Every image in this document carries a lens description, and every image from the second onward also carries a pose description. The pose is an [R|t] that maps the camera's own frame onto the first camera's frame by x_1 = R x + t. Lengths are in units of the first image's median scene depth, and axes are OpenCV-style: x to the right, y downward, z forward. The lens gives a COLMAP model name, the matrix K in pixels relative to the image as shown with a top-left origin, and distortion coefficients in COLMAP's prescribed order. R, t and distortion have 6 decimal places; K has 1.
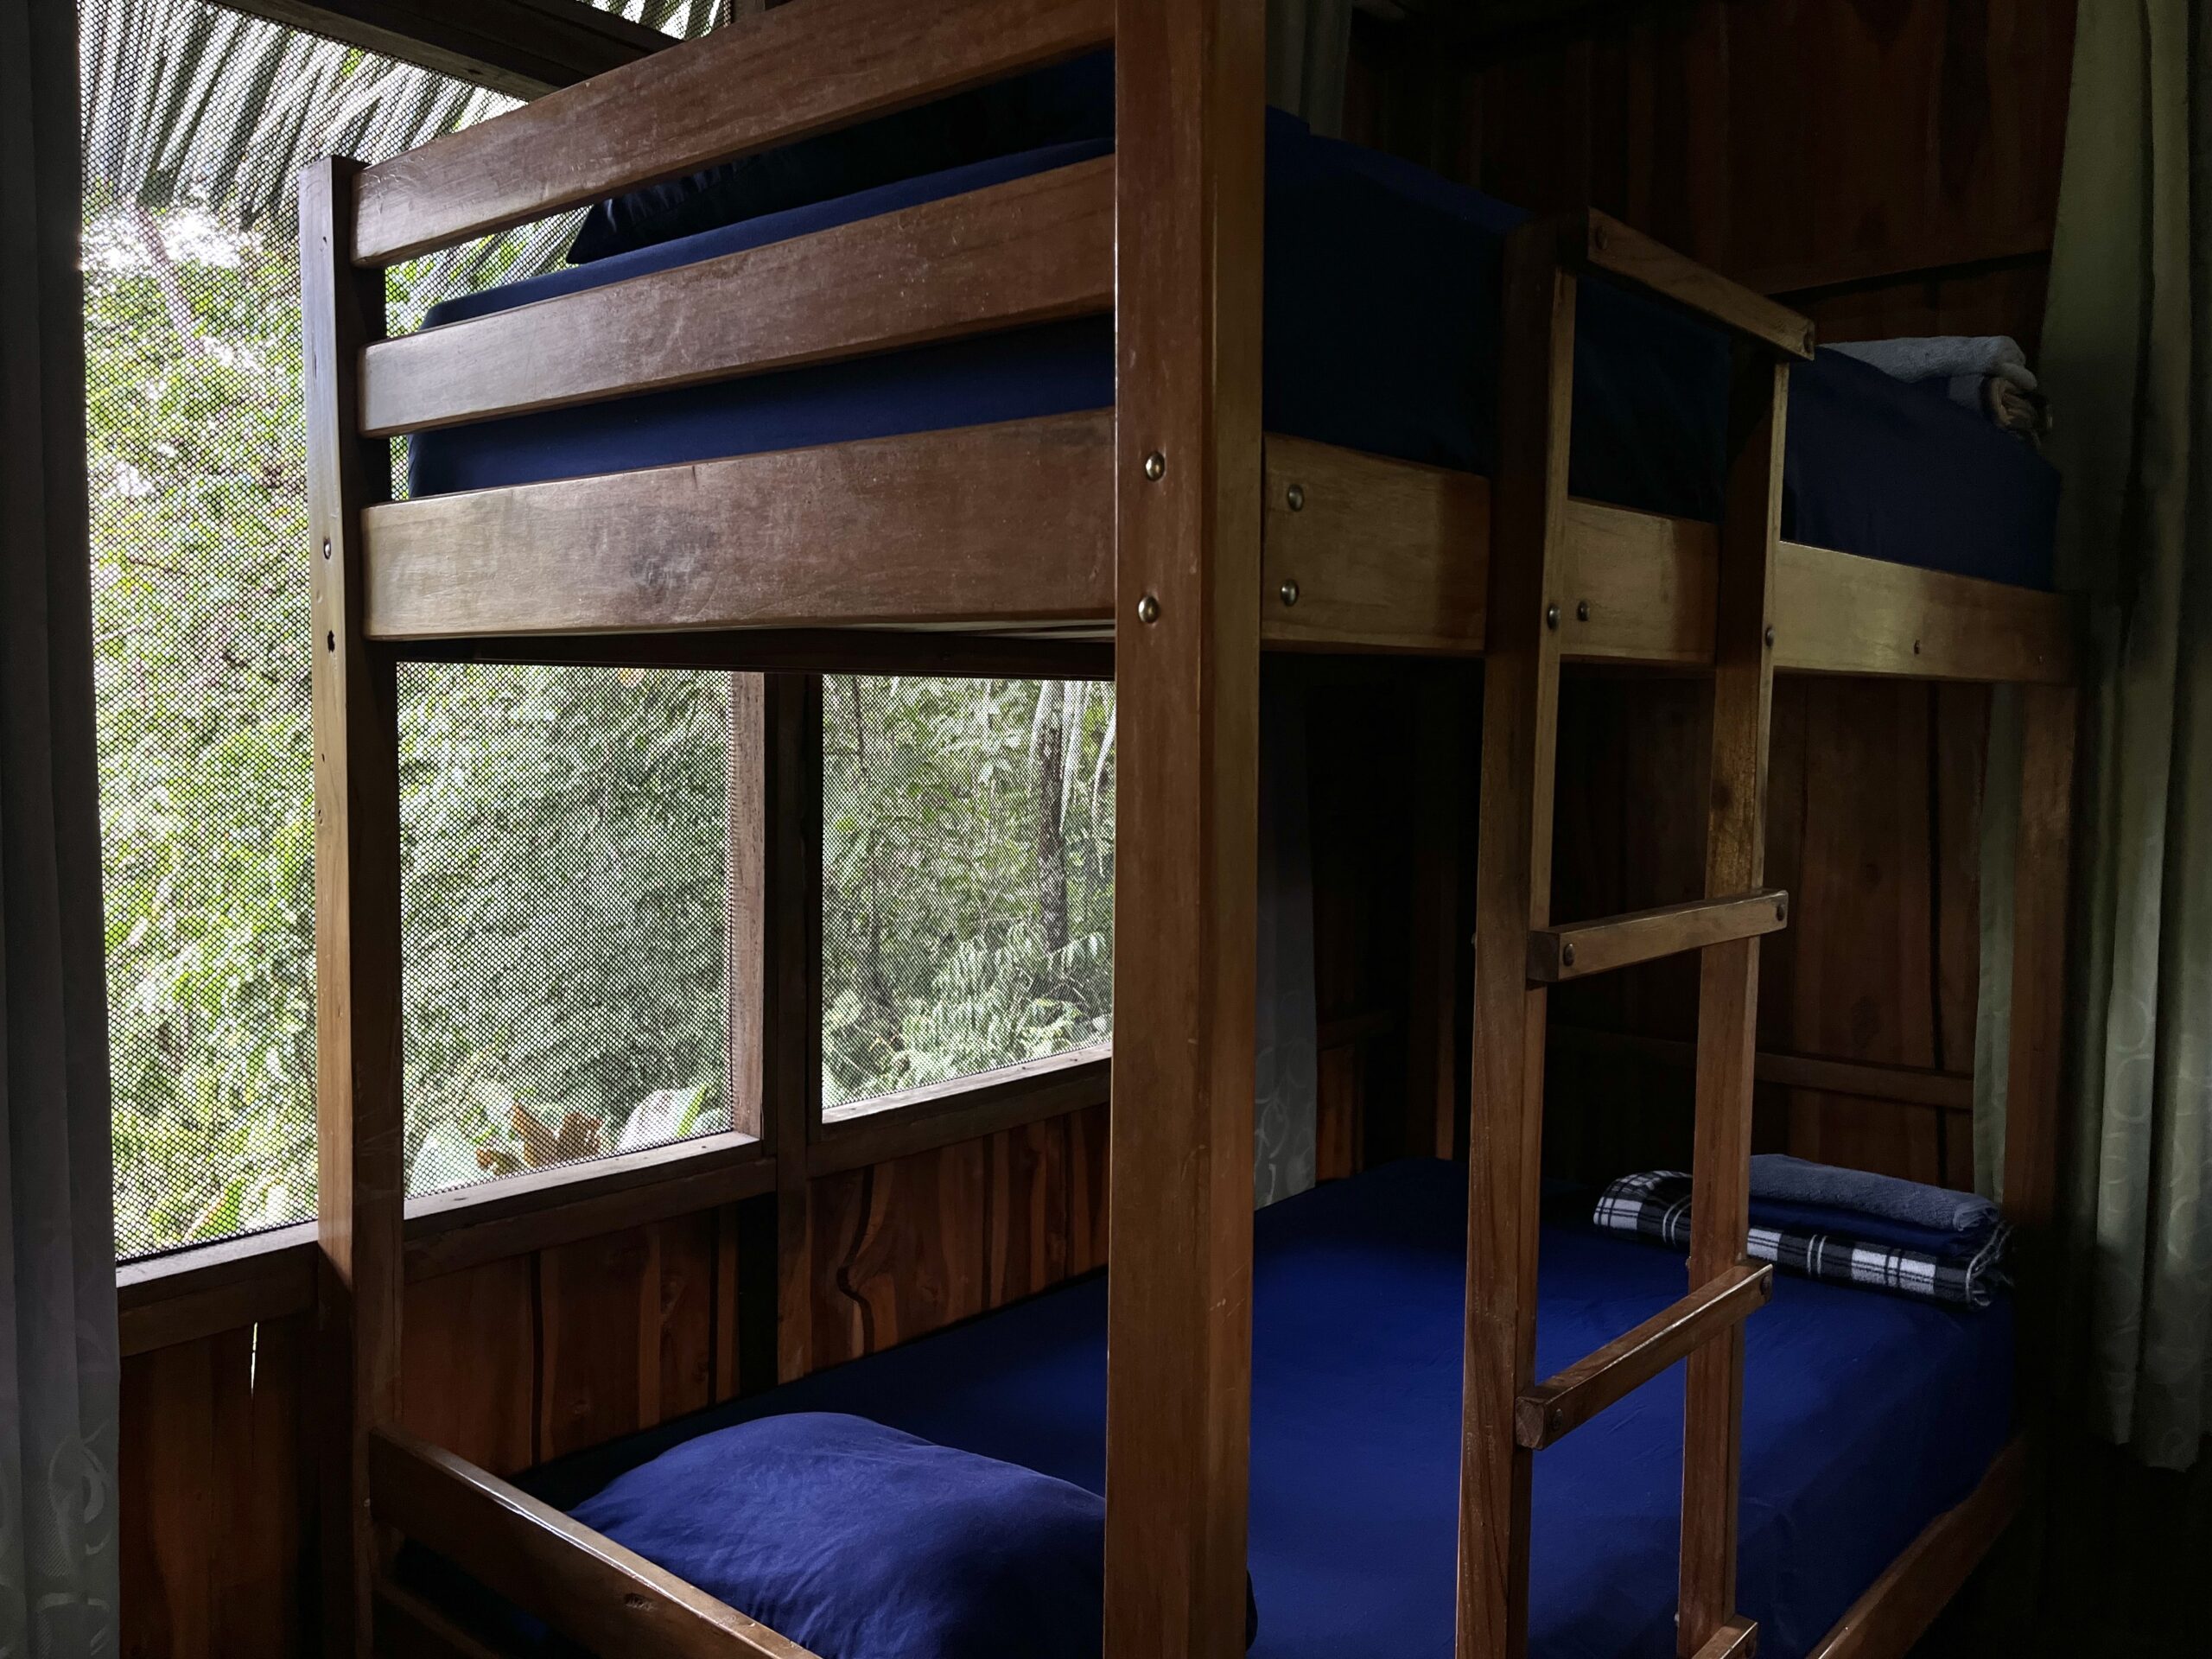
lens RADIAL K [[1668.4, 0, 1158.1], [0, 1668.4, 811.7], [0, 0, 1]] dist [0.071444, -0.108414]
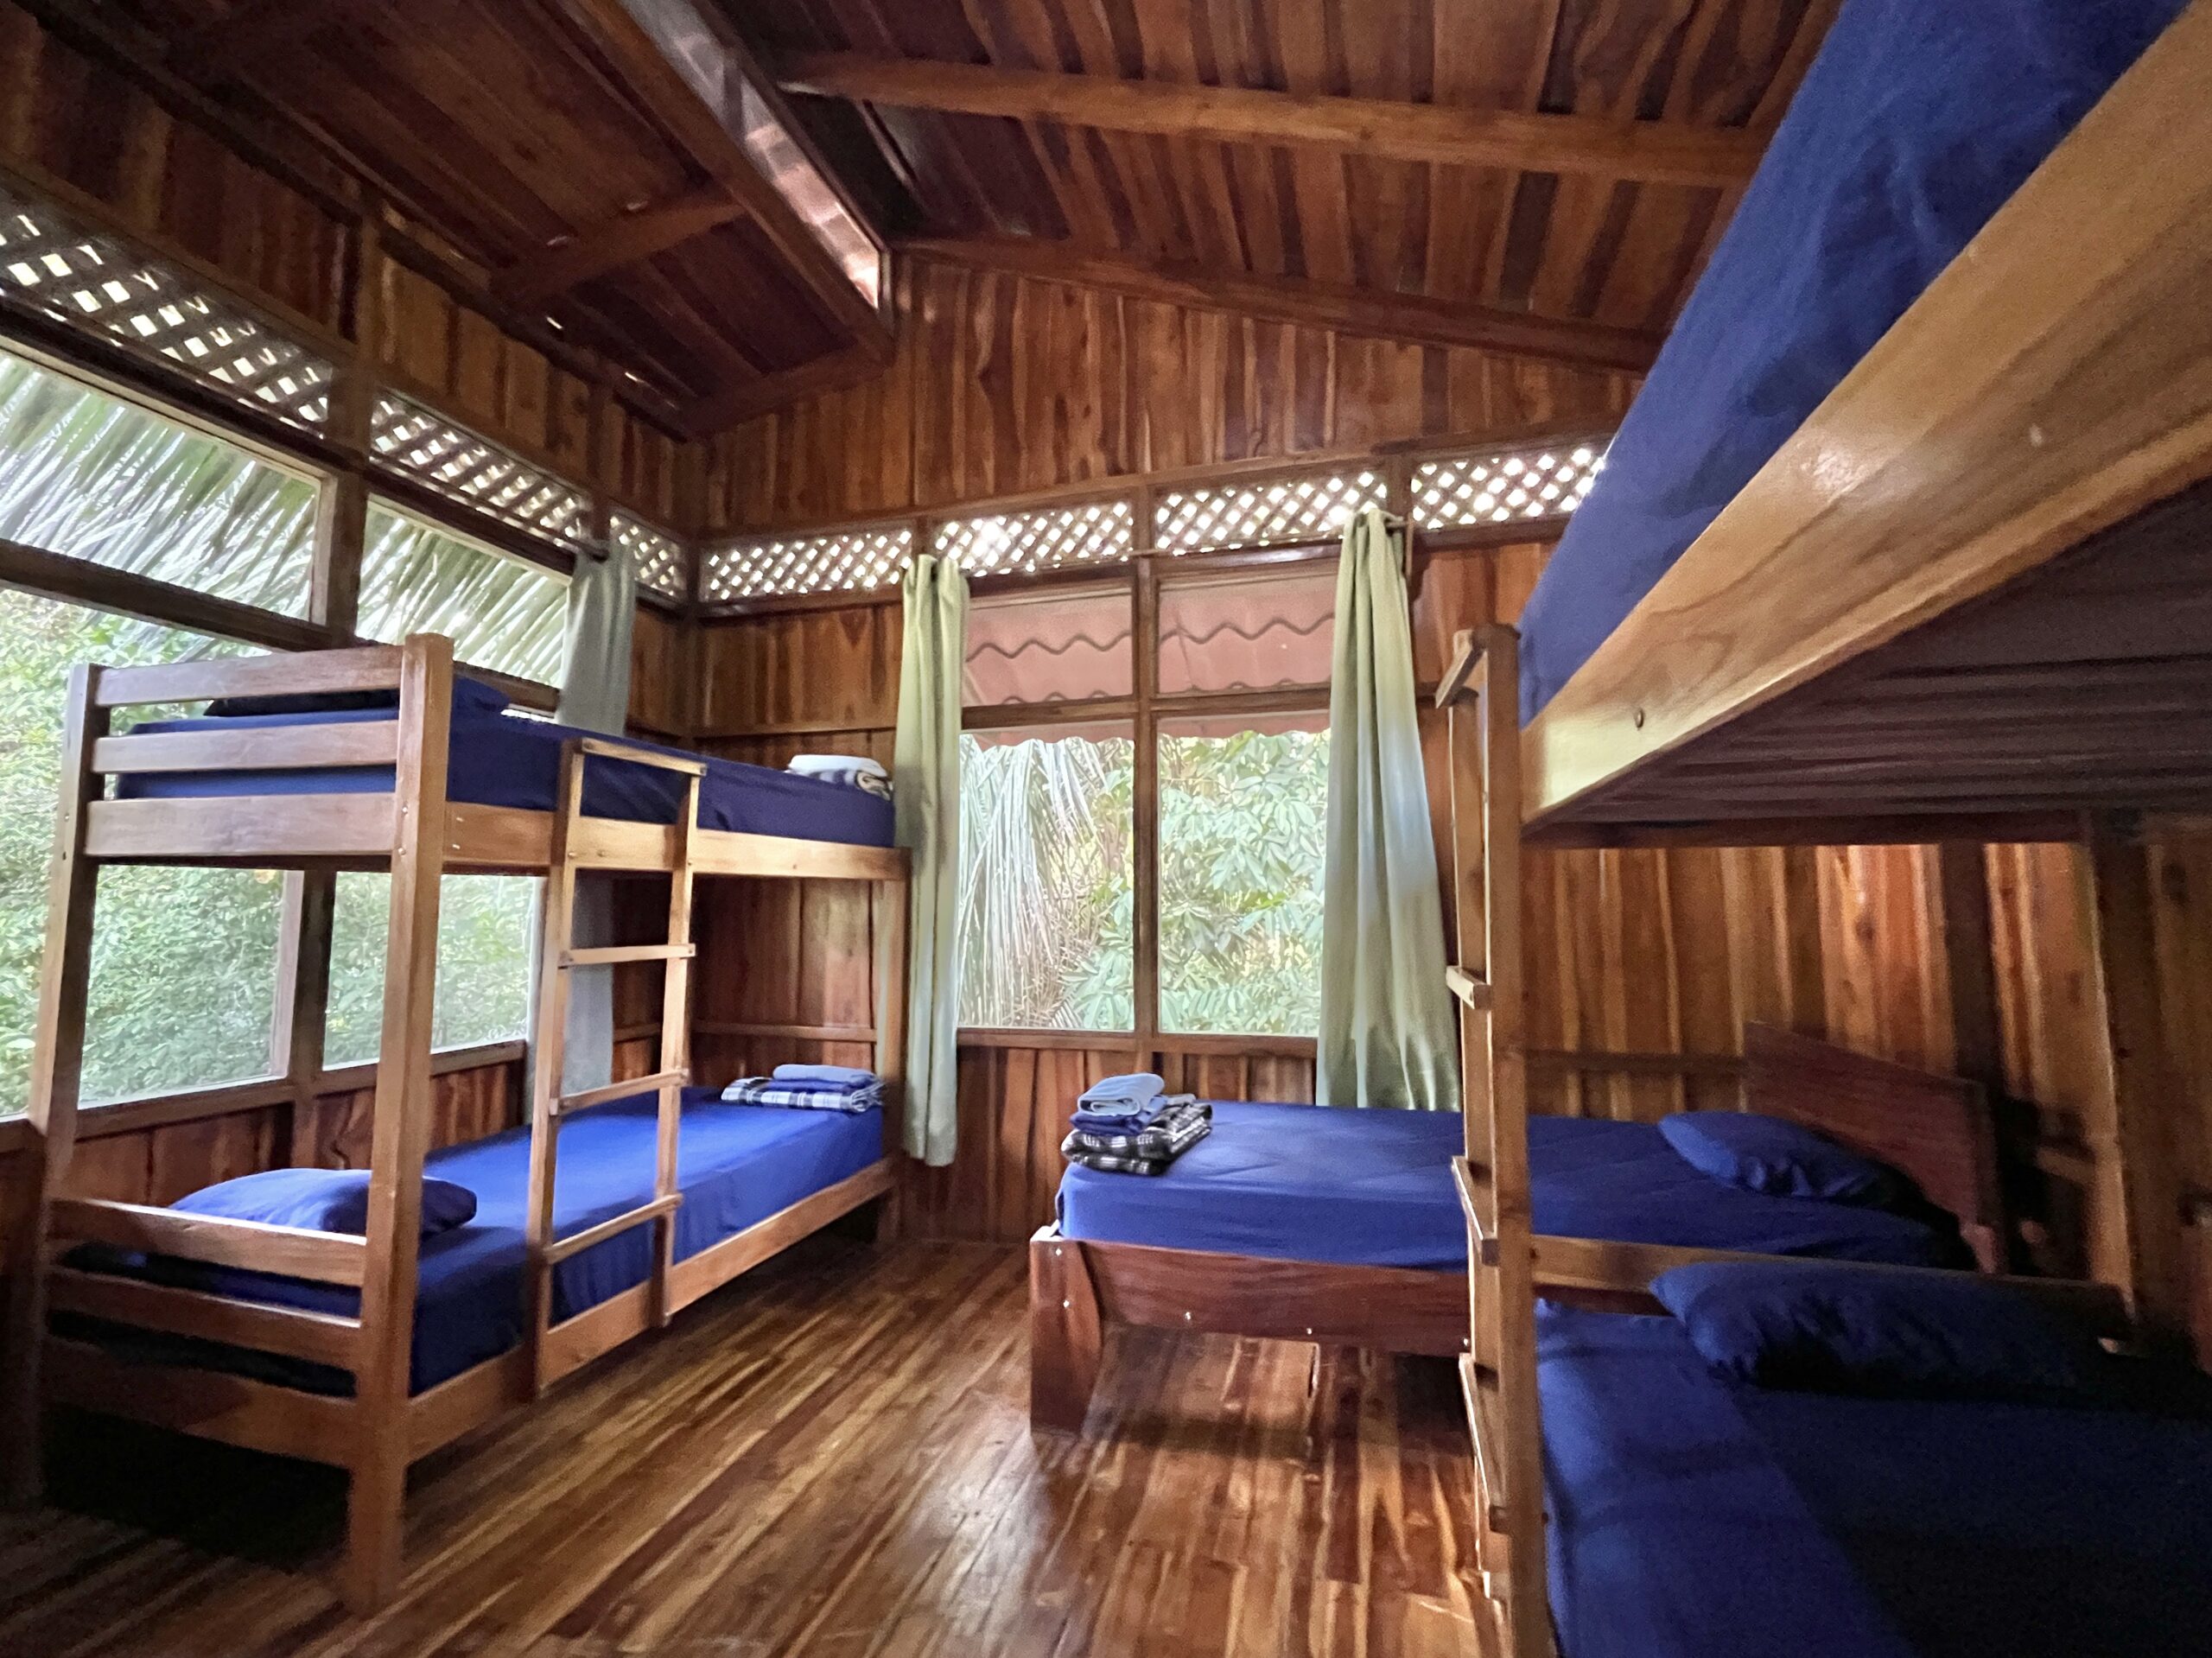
lens RADIAL K [[907.5, 0, 1103.3], [0, 907.5, 840.2], [0, 0, 1]] dist [-0.019367, 0.000347]
pose [[0.903617, 0.024188, 0.427659, 0.230926], [0.028978, 0.992665, -0.117374, 0.050511], [-0.427361, 0.118454, 0.896288, -0.572585]]
